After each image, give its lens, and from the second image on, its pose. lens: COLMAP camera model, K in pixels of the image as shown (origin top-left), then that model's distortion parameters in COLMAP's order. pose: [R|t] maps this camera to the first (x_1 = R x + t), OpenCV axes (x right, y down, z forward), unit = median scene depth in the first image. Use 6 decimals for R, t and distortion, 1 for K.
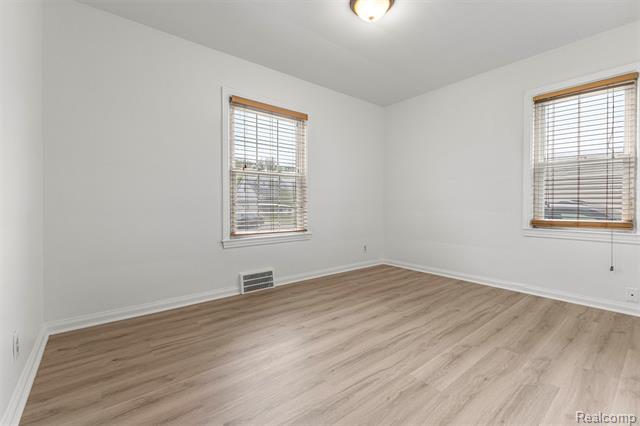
lens RADIAL K [[279.0, 0, 321.3], [0, 279.0, 210.6], [0, 0, 1]] dist [0.006957, -0.001873]
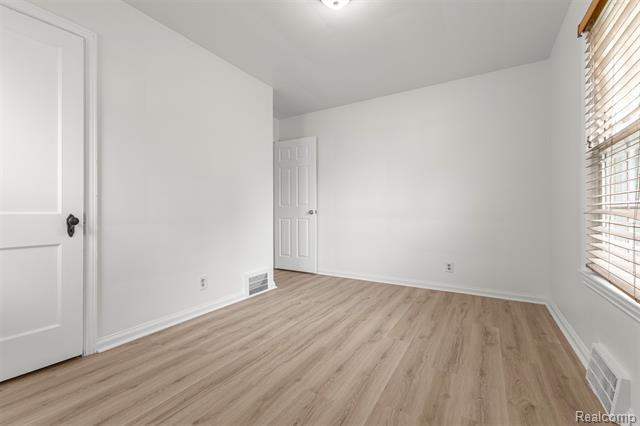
lens RADIAL K [[279.0, 0, 320.1], [0, 279.0, 210.8], [0, 0, 1]] dist [0.006957, -0.001873]
pose [[-0.941023, 0.001987, -0.338338, 0.567977], [-0.004461, 0.999823, 0.018279, -0.045720], [0.338314, 0.018711, -0.940847, 1.950051]]
